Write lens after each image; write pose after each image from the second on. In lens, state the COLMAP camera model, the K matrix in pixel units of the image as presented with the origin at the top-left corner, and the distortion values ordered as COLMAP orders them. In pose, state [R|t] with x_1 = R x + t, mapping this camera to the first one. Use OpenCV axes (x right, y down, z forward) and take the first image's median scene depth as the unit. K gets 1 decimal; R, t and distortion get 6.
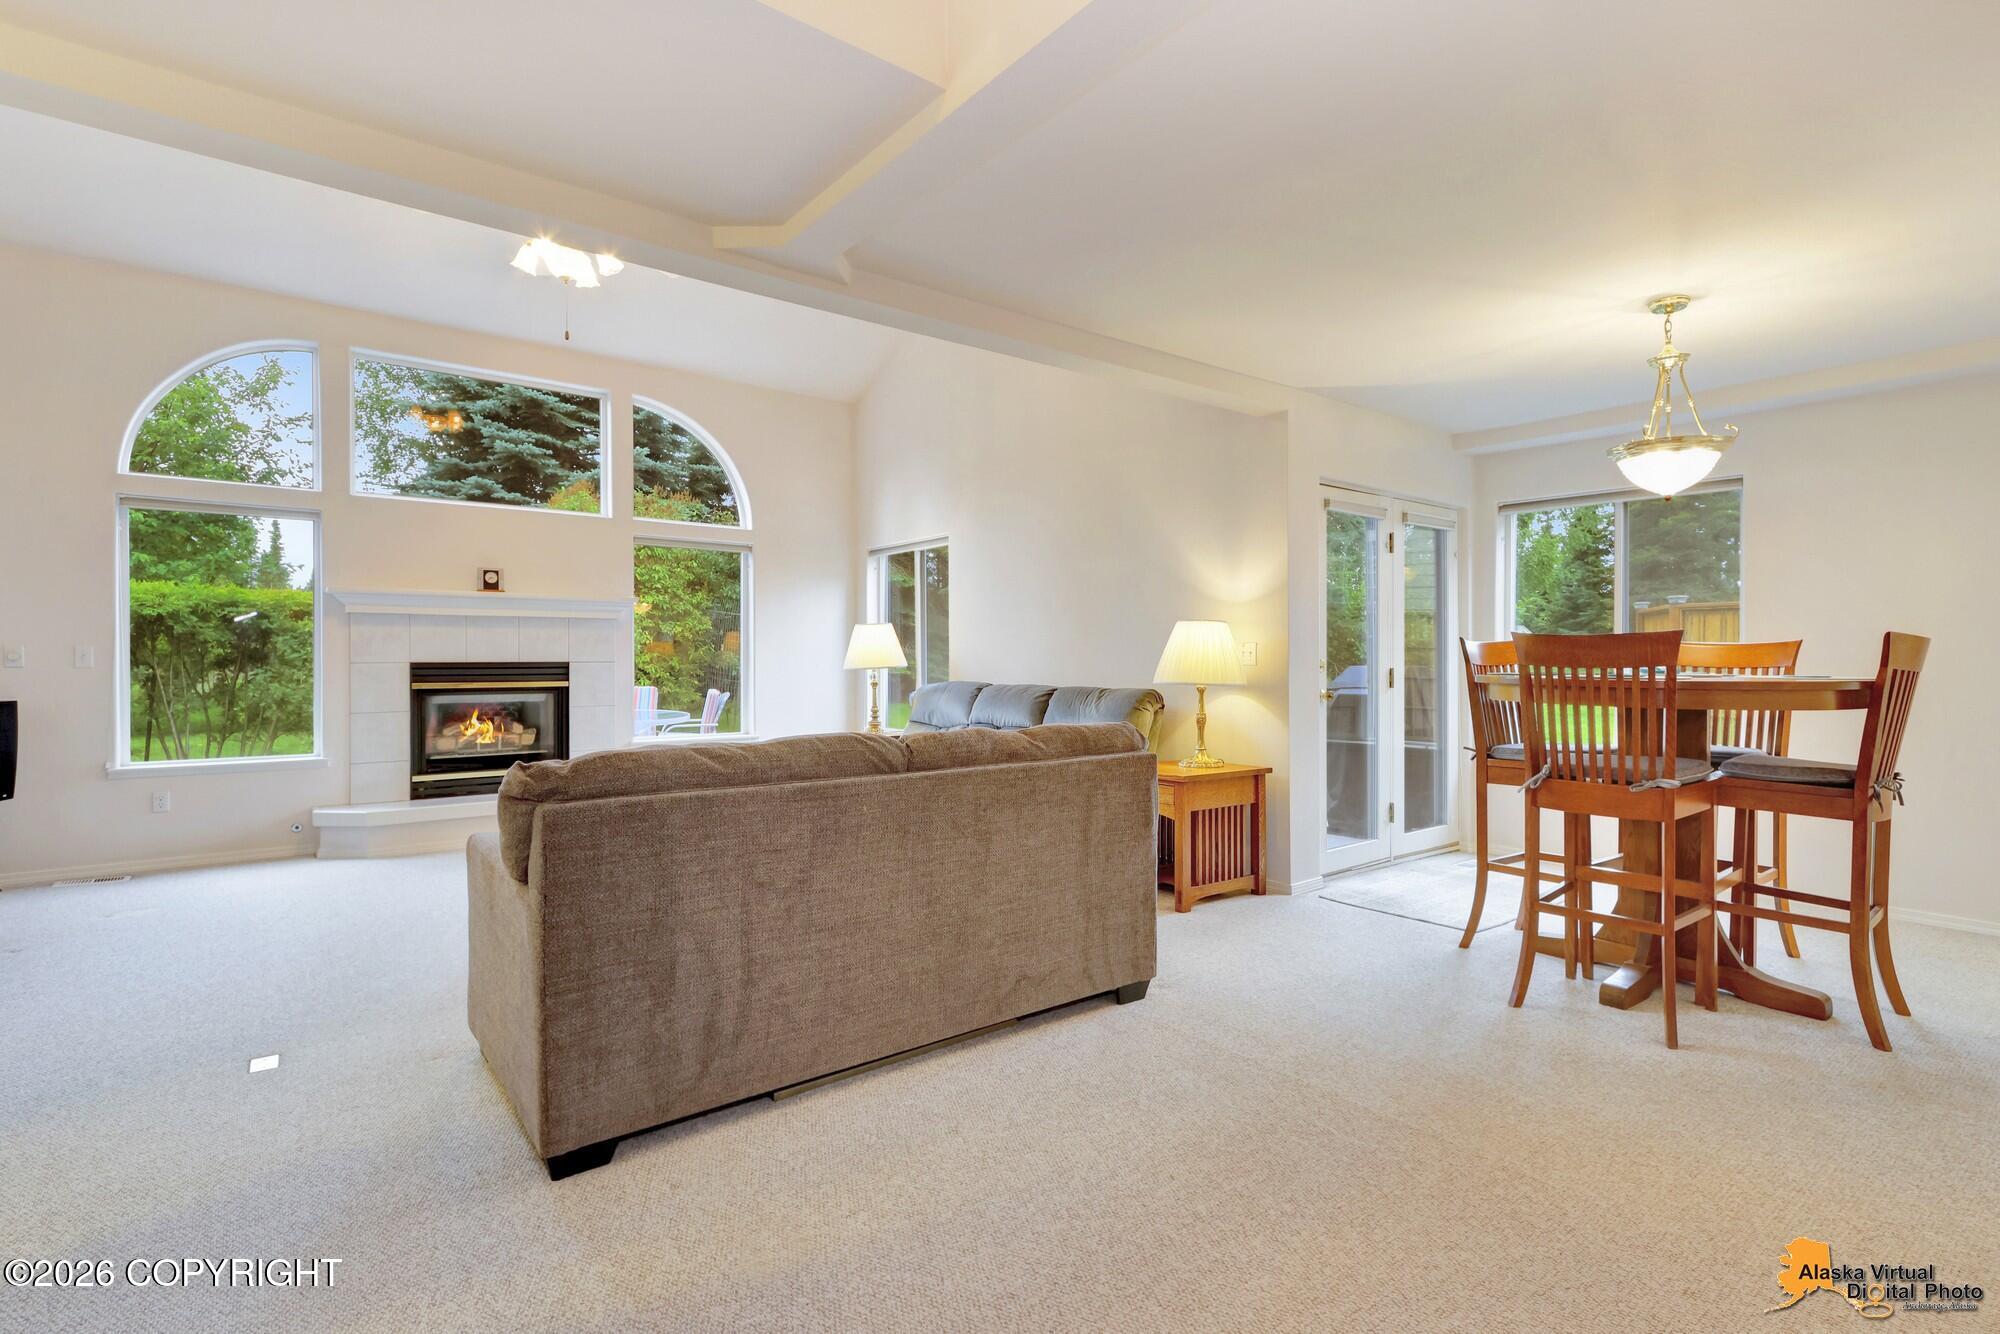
lens RADIAL K [[940.8, 0, 991.8], [0, 940.8, 646.2], [0, 0, 1]] dist [0.000262, -0.005473]
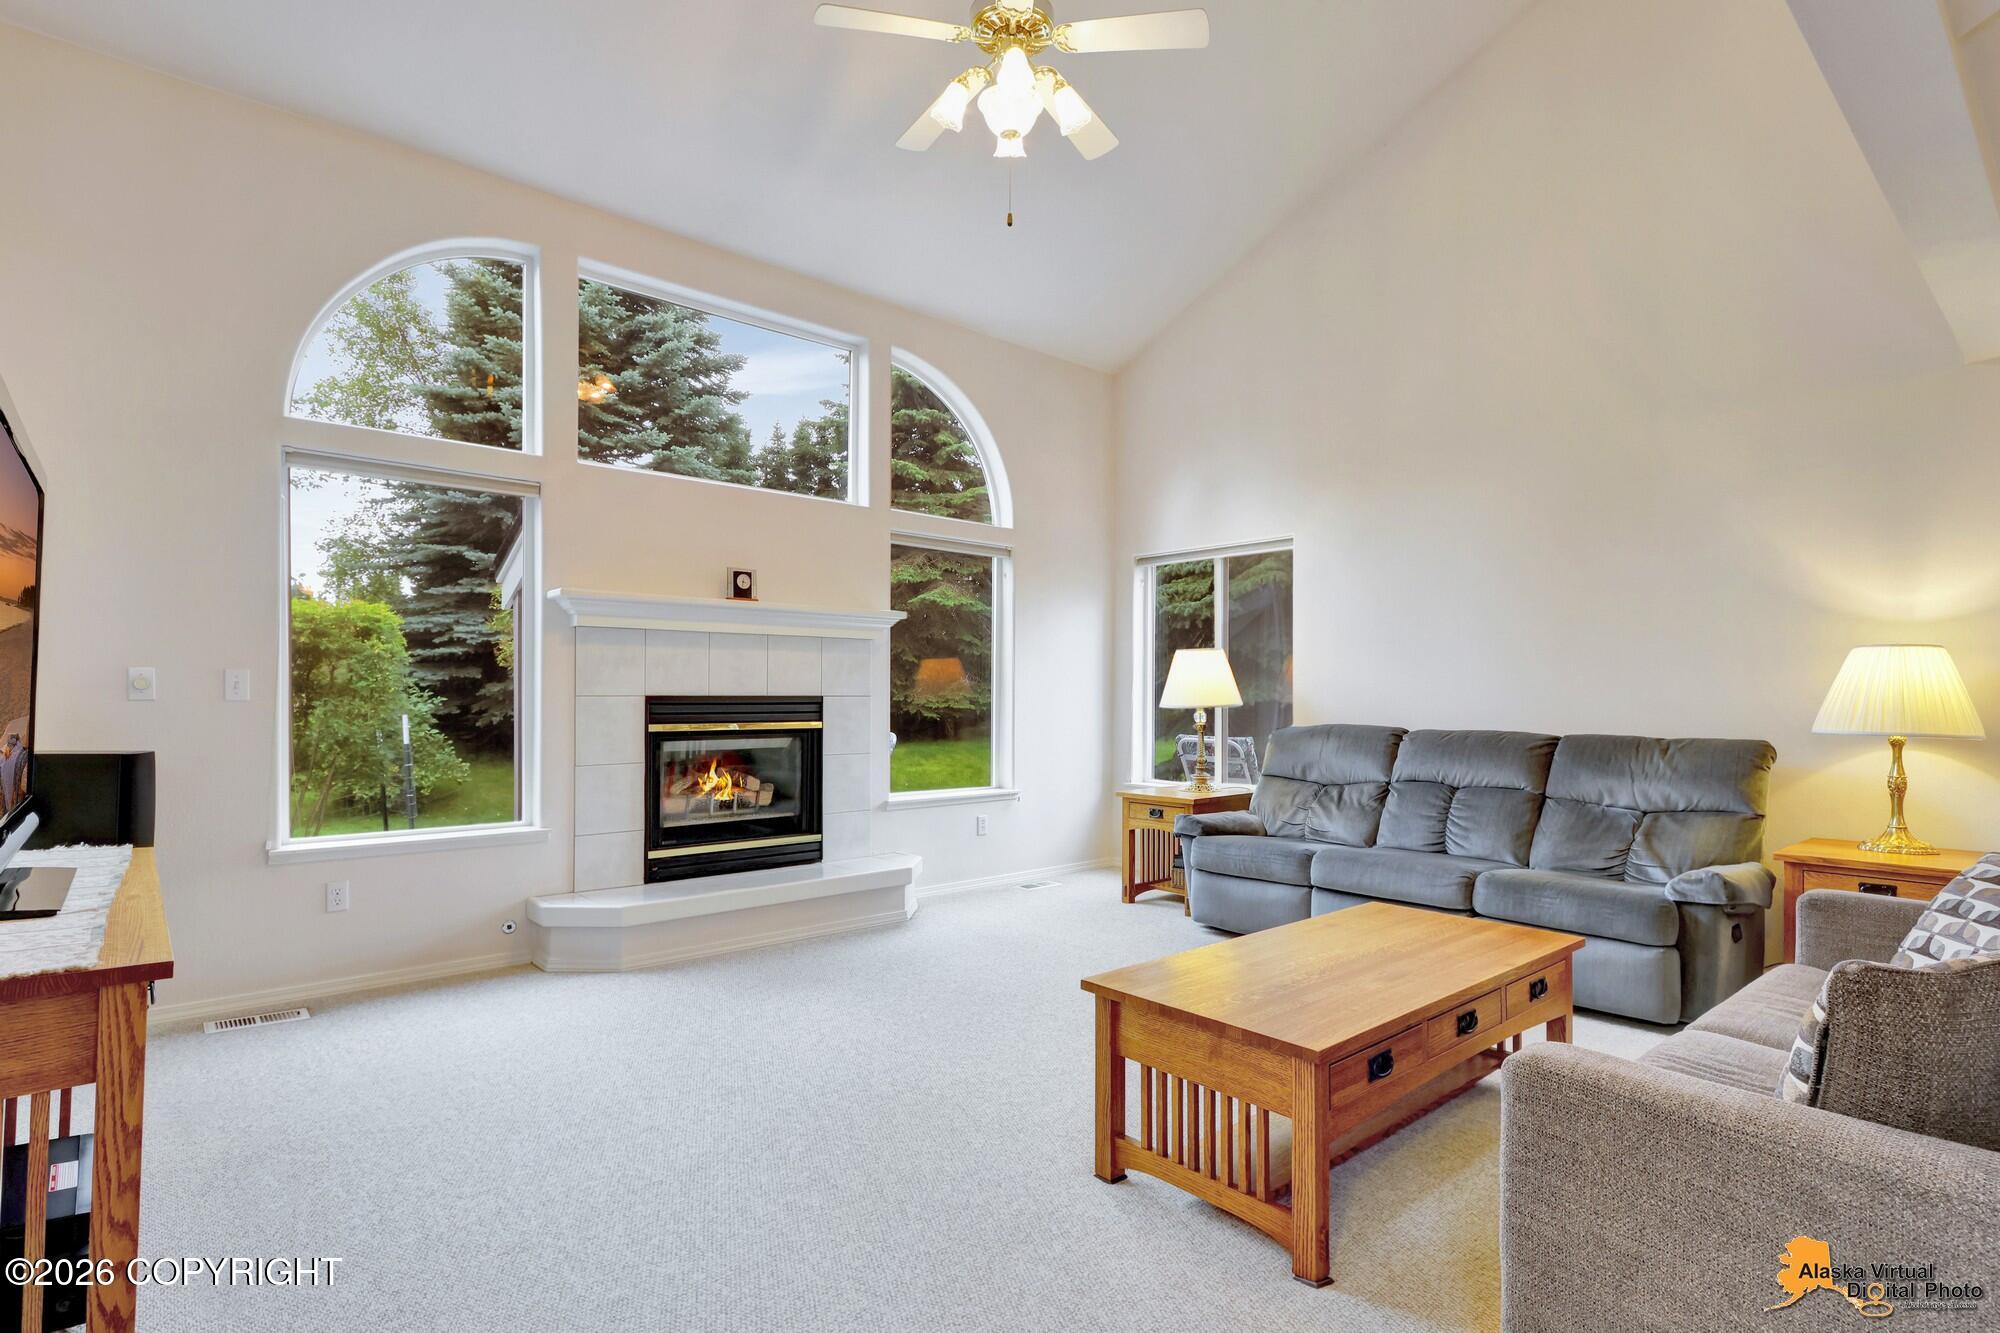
lens RADIAL K [[989.2, 0, 997.8], [0, 989.2, 679.4], [0, 0, 1]] dist [-0.001323, -0.000966]
pose [[0.998911, 0.007580, 0.046030, -0.408855], [-0.007621, 0.999971, 0.000696, 0.002246], [-0.046023, -0.001046, 0.998940, 0.236831]]
